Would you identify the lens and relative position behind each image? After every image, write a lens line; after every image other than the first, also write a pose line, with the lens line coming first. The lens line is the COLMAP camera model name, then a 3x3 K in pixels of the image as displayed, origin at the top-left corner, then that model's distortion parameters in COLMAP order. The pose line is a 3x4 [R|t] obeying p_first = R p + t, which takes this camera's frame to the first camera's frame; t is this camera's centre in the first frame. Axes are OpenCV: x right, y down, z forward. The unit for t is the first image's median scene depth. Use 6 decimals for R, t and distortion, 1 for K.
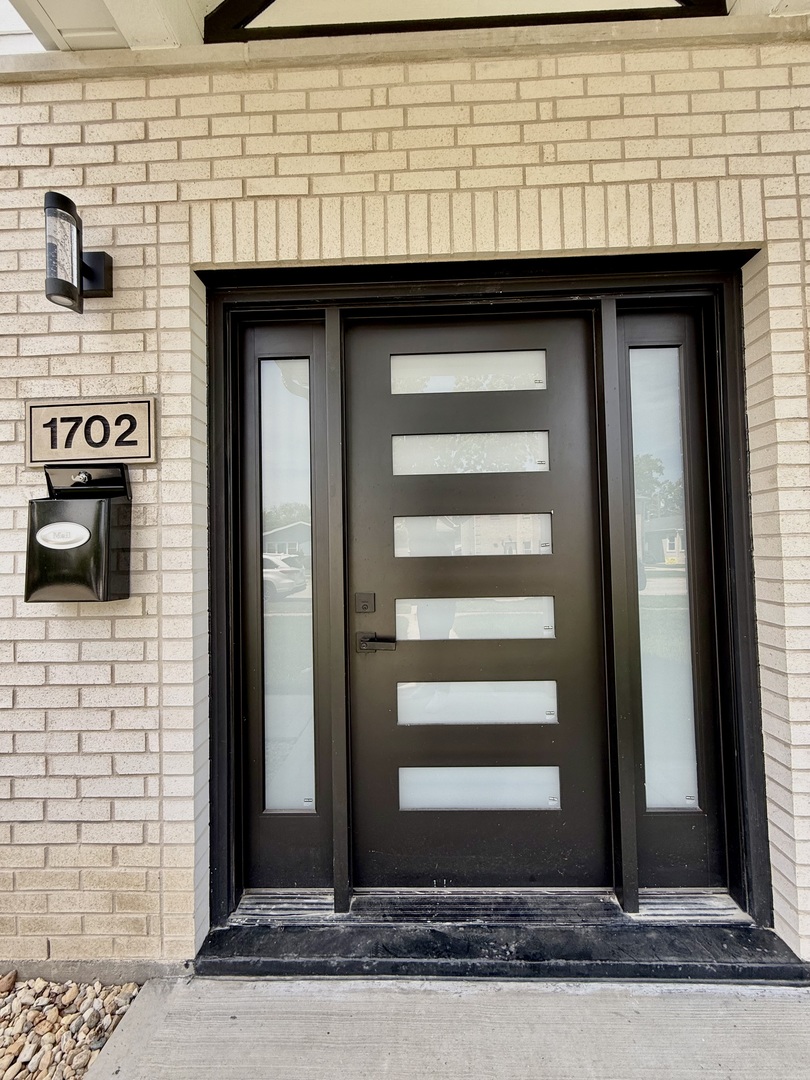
lens RADIAL K [[431.1, 0, 406.1], [0, 431.1, 537.9], [0, 0, 1]] dist [-0.000545, 0.000159]
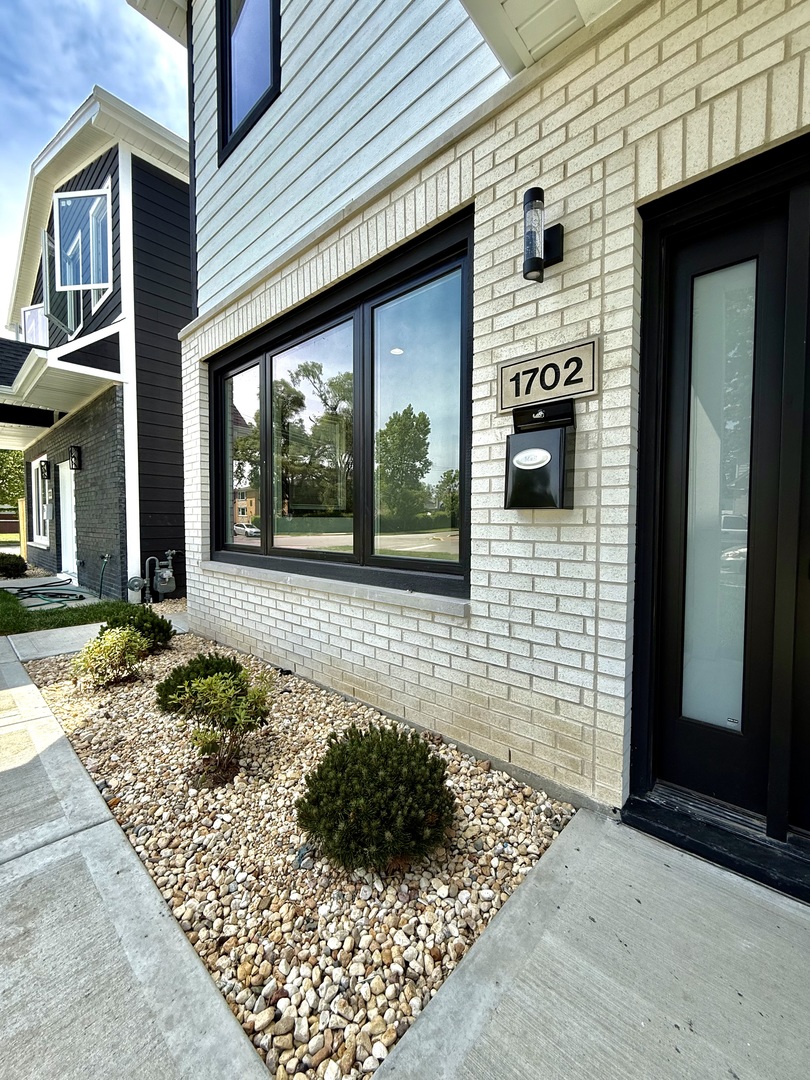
lens RADIAL K [[431.1, 0, 406.1], [0, 431.1, 537.9], [0, 0, 1]] dist [-0.000545, 0.000159]
pose [[0.758202, 0.048274, -0.650230, -0.195430], [0.002628, 0.997021, 0.077085, 0.123260], [0.652015, -0.060155, 0.755816, -0.251006]]
